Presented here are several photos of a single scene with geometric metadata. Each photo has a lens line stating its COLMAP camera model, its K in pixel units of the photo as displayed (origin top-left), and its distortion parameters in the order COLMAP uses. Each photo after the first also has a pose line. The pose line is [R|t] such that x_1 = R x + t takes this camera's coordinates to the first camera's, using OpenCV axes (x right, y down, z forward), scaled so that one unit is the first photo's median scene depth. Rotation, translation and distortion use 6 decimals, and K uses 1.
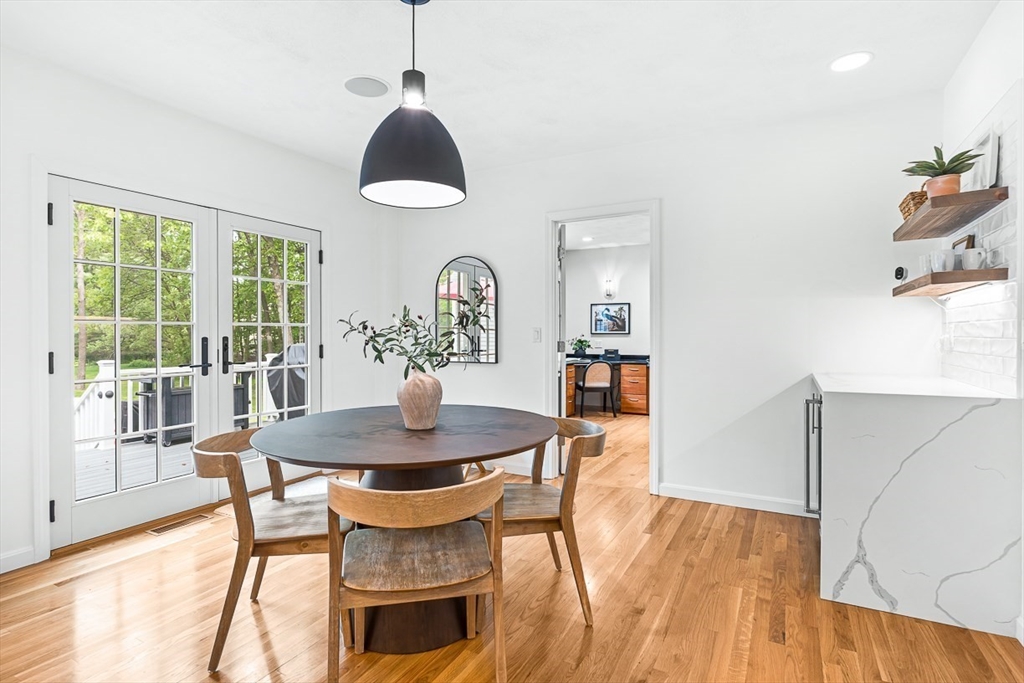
lens RADIAL K [[518.7, 0, 515.3], [0, 518.7, 339.8], [0, 0, 1]] dist [0.002179, 0.000522]
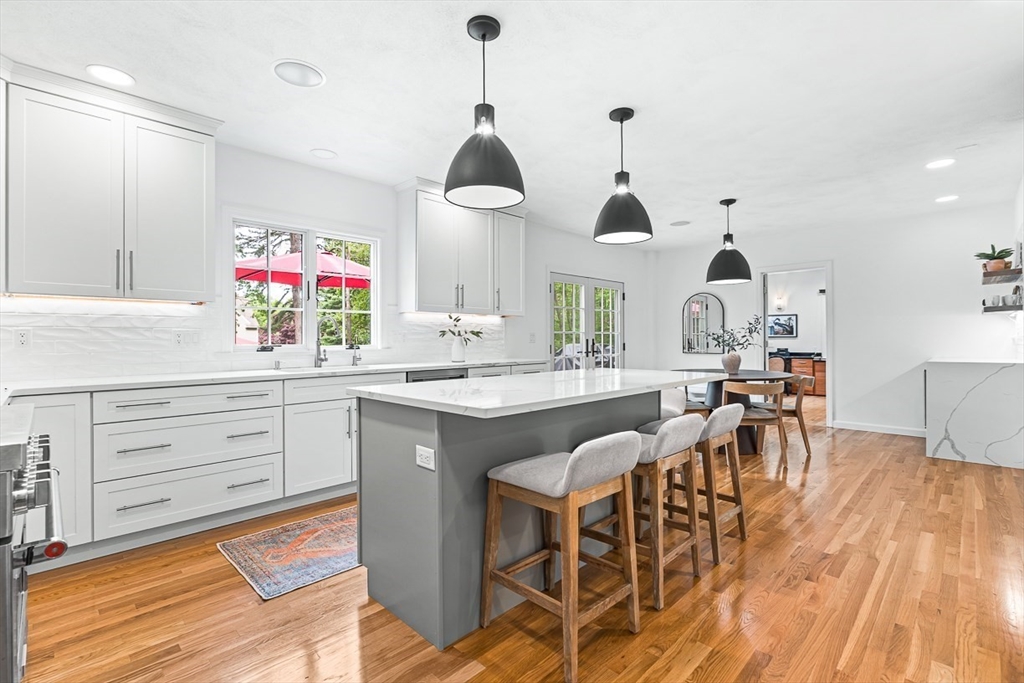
lens RADIAL K [[458.7, 0, 515.4], [0, 458.7, 339.4], [0, 0, 1]] dist [-0.001314, 0.000164]
pose [[0.956119, -0.004713, -0.292940, -0.322427], [0.001808, 0.999946, -0.010187, 0.014283], [0.292972, 0.009210, 0.956077, -0.880764]]
